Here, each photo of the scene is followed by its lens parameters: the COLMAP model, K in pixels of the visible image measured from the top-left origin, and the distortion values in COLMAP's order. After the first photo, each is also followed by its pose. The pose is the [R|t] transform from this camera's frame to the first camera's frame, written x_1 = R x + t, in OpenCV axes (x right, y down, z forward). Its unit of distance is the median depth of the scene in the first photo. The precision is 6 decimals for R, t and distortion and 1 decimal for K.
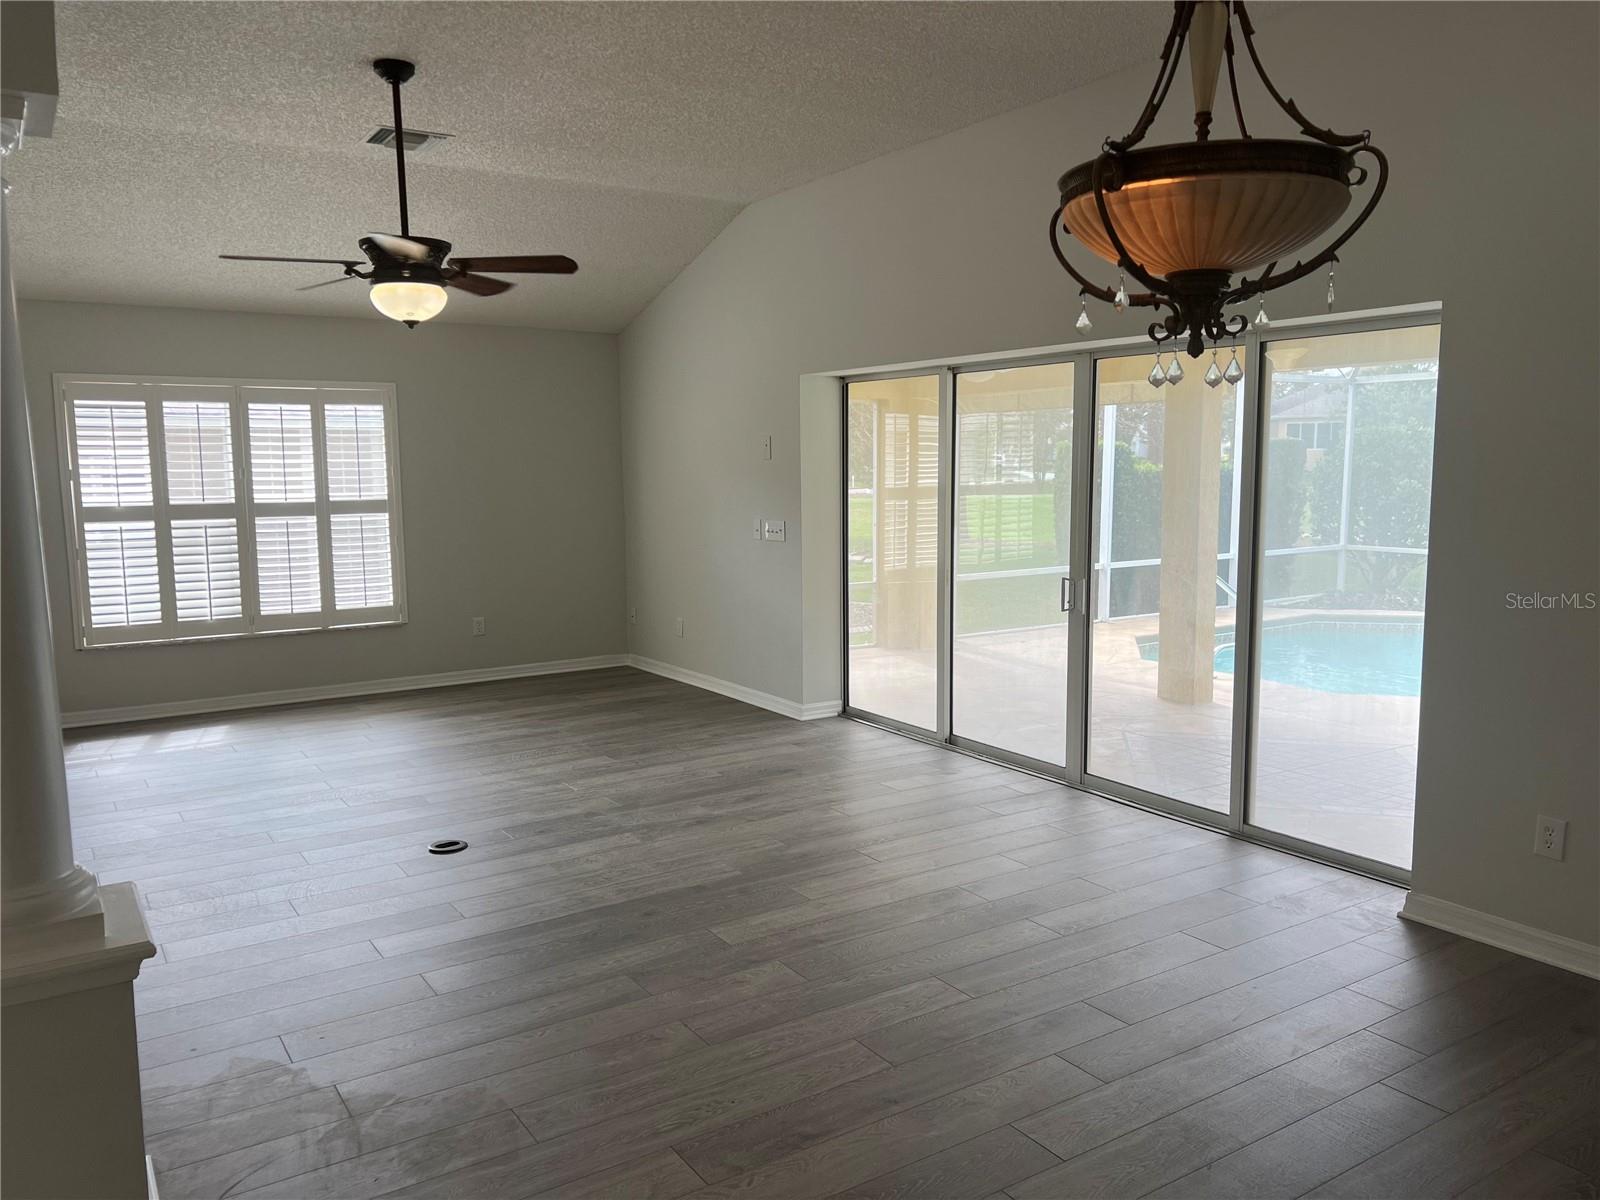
lens RADIAL K [[1200.0, 0, 814.9], [0, 1200.0, 632.3], [0, 0, 1]] dist [0.036525, -0.021418]
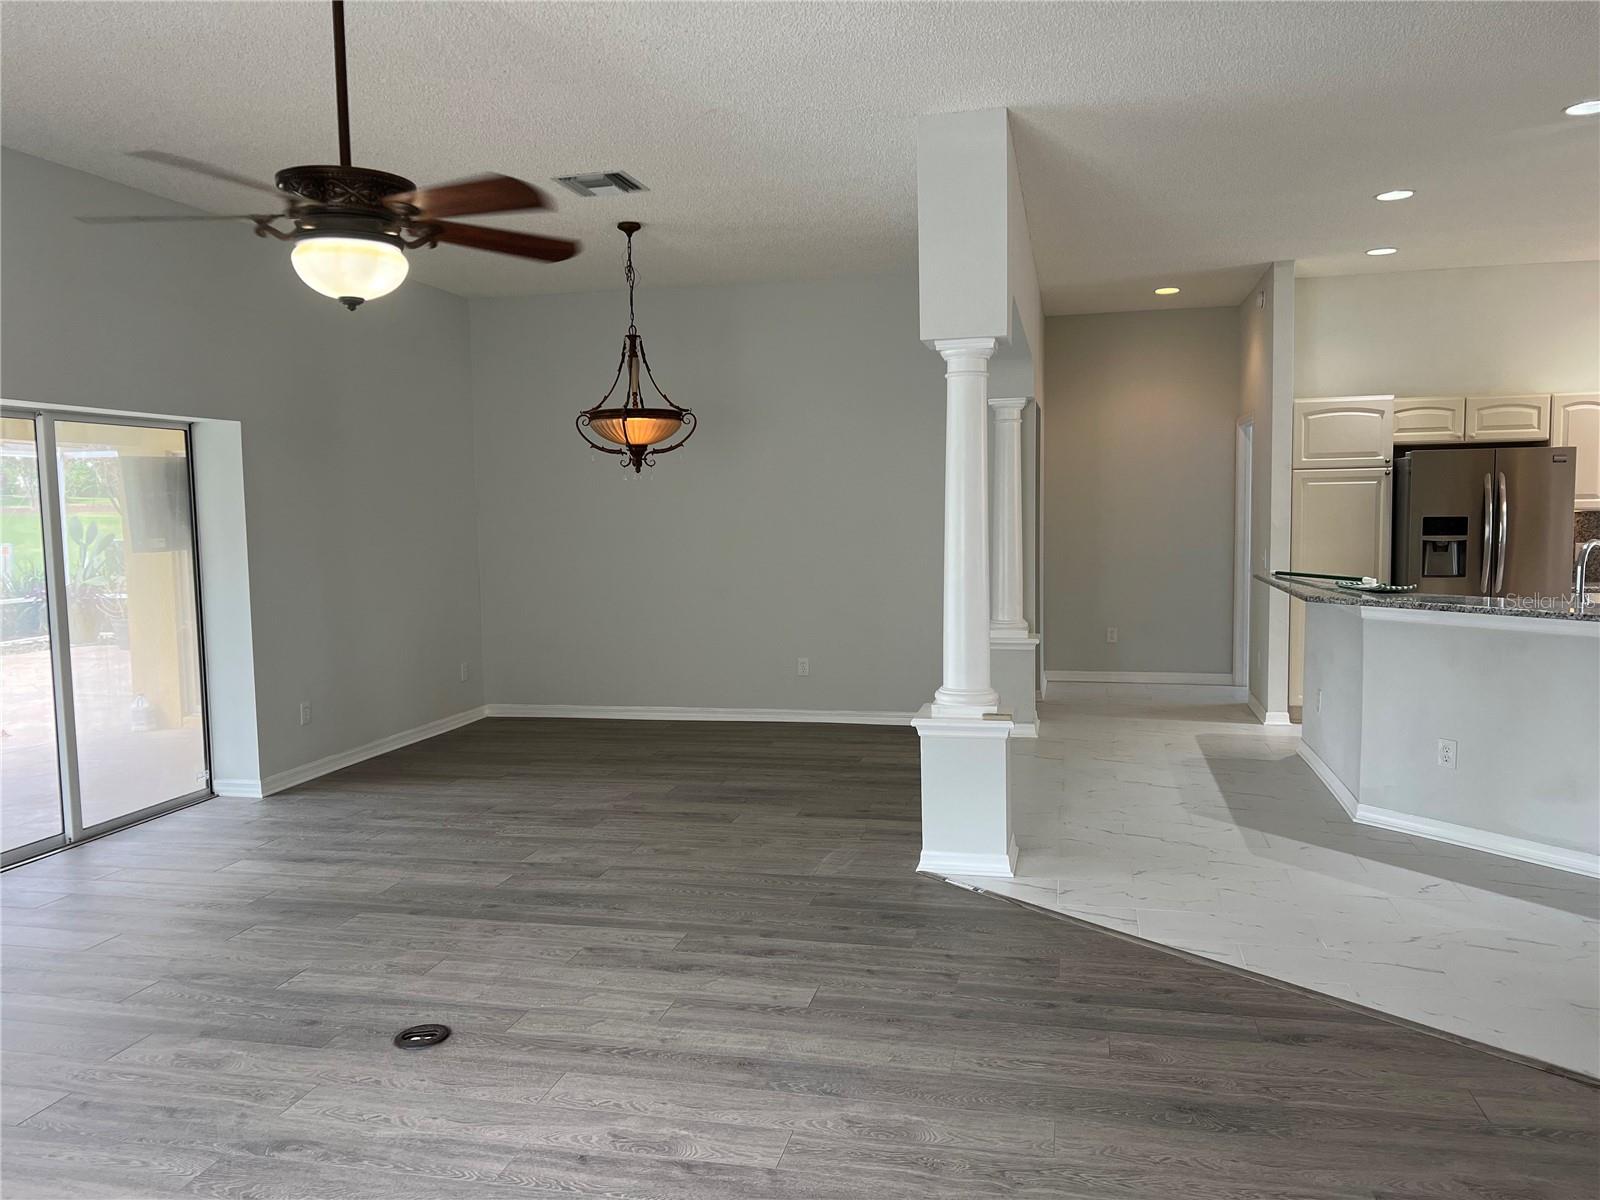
lens RADIAL K [[1200.0, 0, 809.7], [0, 1200.0, 594.7], [0, 0, 1]] dist [0.036525, -0.021418]
pose [[-0.695300, -0.033625, 0.717933, -1.002734], [0.124406, 0.978196, 0.166299, -0.175879], [-0.707871, 0.204943, -0.675956, 1.309286]]
